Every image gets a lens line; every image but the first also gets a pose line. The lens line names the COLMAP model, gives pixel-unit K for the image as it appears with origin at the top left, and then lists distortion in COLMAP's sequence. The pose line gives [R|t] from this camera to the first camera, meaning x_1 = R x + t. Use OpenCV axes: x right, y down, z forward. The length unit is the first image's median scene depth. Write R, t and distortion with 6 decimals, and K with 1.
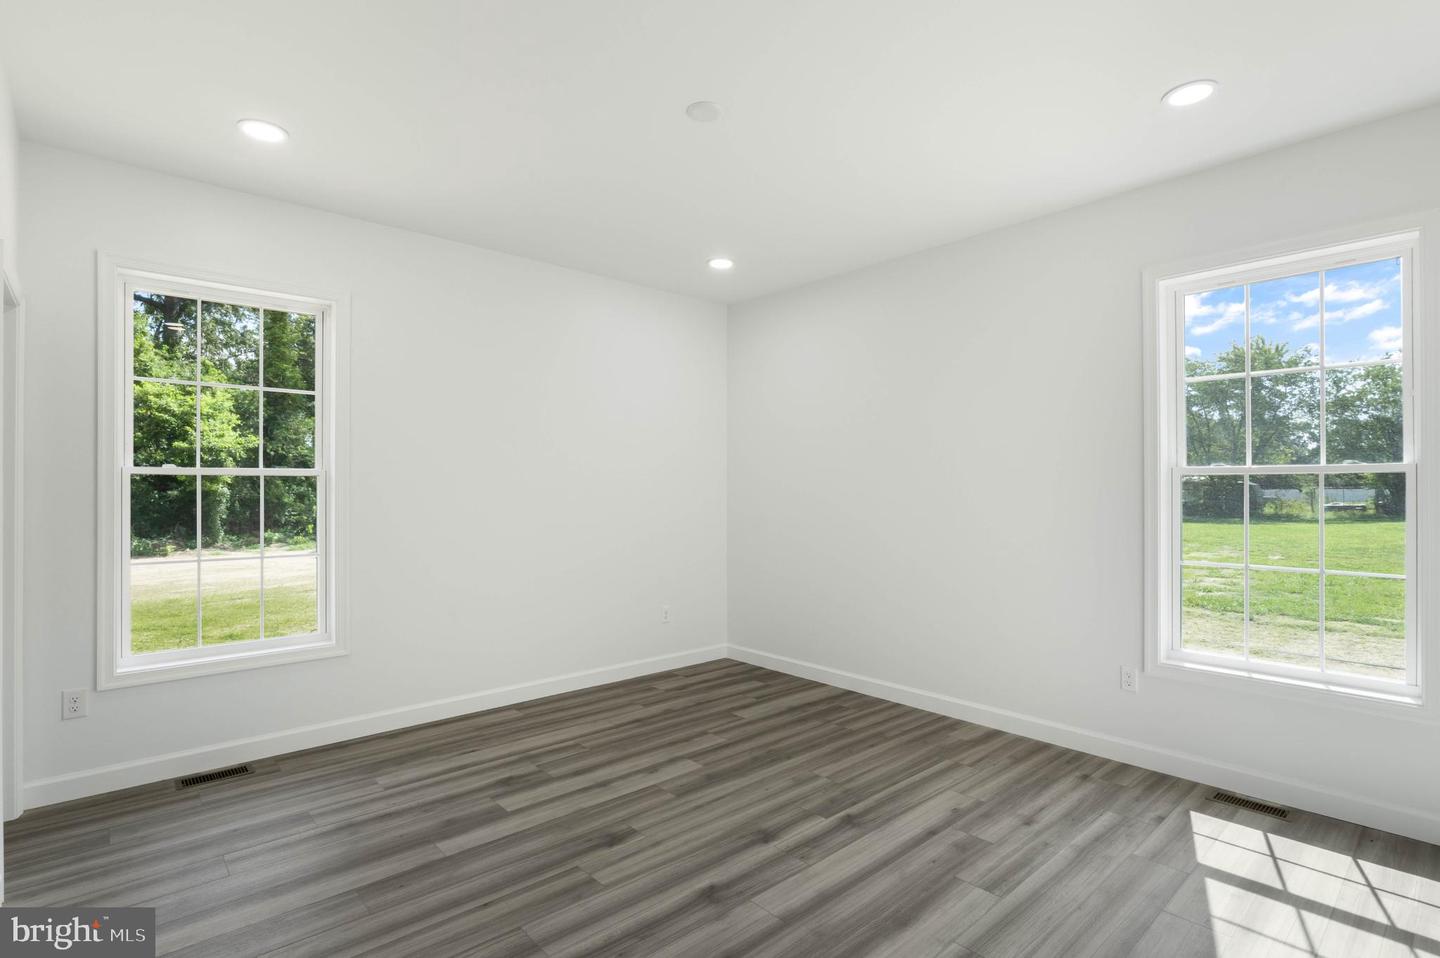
lens RADIAL K [[701.3, 0, 721.1], [0, 701.3, 485.0], [0, 0, 1]] dist [0.002532, -0.001761]
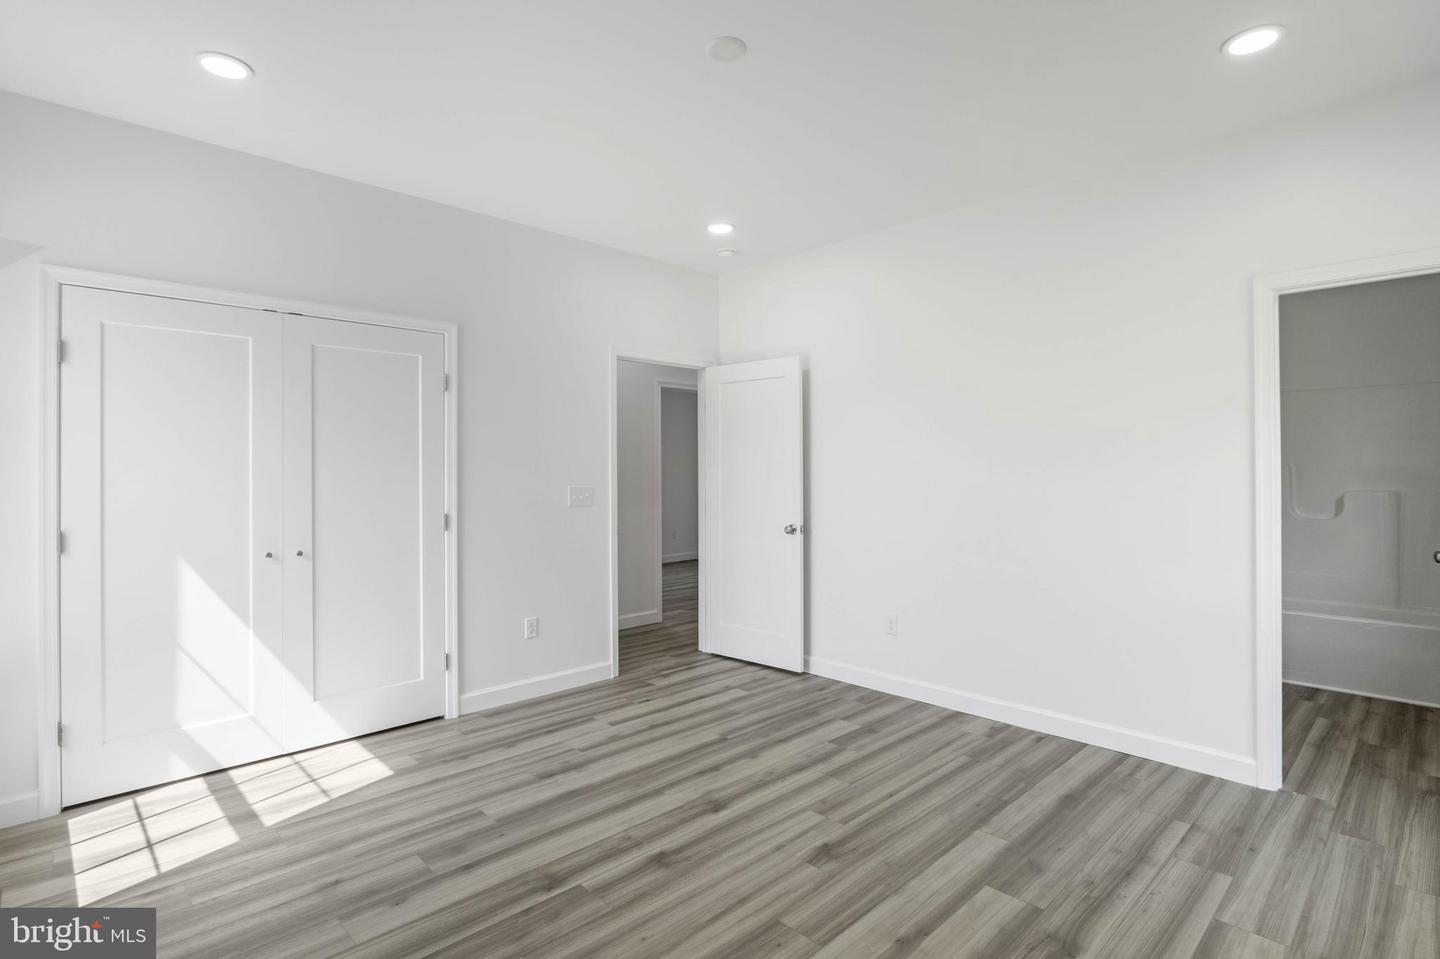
lens RADIAL K [[701.3, 0, 721.1], [0, 701.3, 485.5], [0, 0, 1]] dist [0.002532, -0.001761]
pose [[-0.999121, 0.002855, -0.041814, 0.023690], [0.002272, 0.999899, 0.013995, 0.011650], [0.041850, 0.013888, -0.999027, 1.953988]]
